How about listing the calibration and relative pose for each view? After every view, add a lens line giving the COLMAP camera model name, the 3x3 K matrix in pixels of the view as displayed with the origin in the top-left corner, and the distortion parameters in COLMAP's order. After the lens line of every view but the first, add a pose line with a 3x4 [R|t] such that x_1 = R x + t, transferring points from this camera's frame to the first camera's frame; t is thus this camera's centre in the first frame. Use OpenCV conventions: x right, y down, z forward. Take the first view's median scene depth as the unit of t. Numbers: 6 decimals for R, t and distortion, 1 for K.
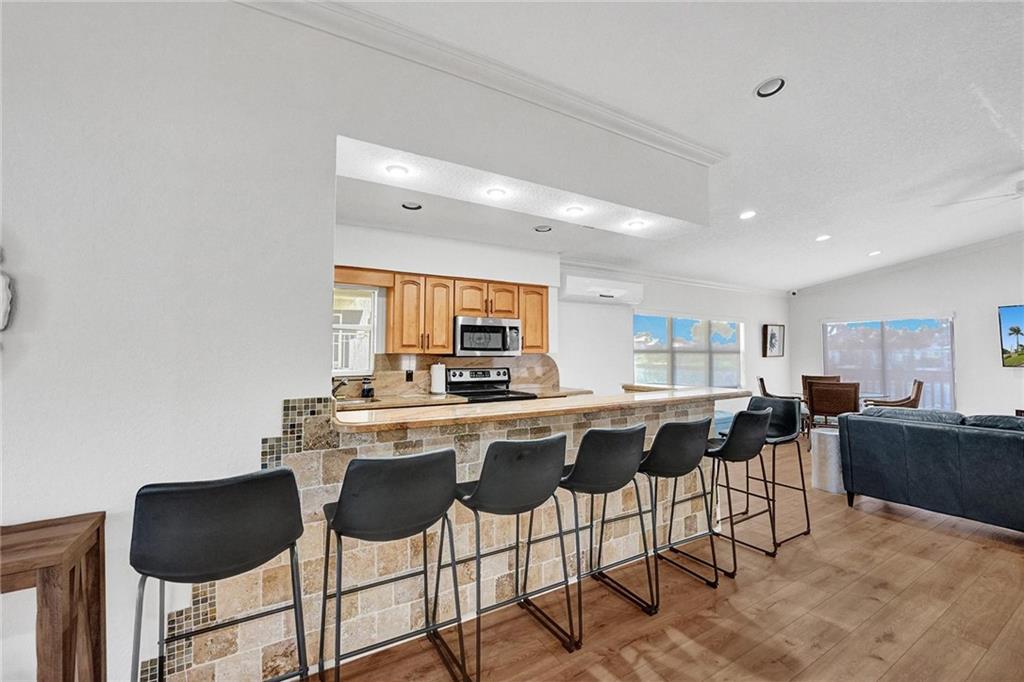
lens RADIAL K [[416.3, 0, 512.1], [0, 416.3, 337.4], [0, 0, 1]] dist [-0.026123, 0.000559]
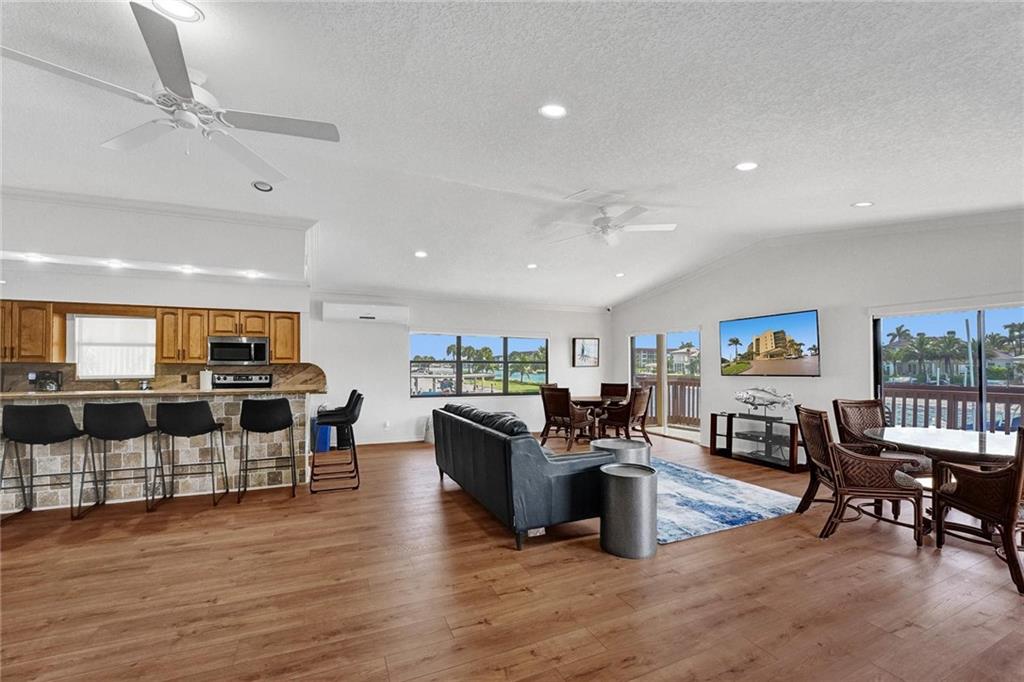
lens RADIAL K [[416.3, 0, 517.5], [0, 416.3, 354.1], [0, 0, 1]] dist [-0.026123, 0.000559]
pose [[0.995187, -0.005497, -0.097836, 0.909561], [0.006459, 0.999934, 0.009515, 0.002164], [0.097777, -0.010101, 0.995157, -0.239227]]
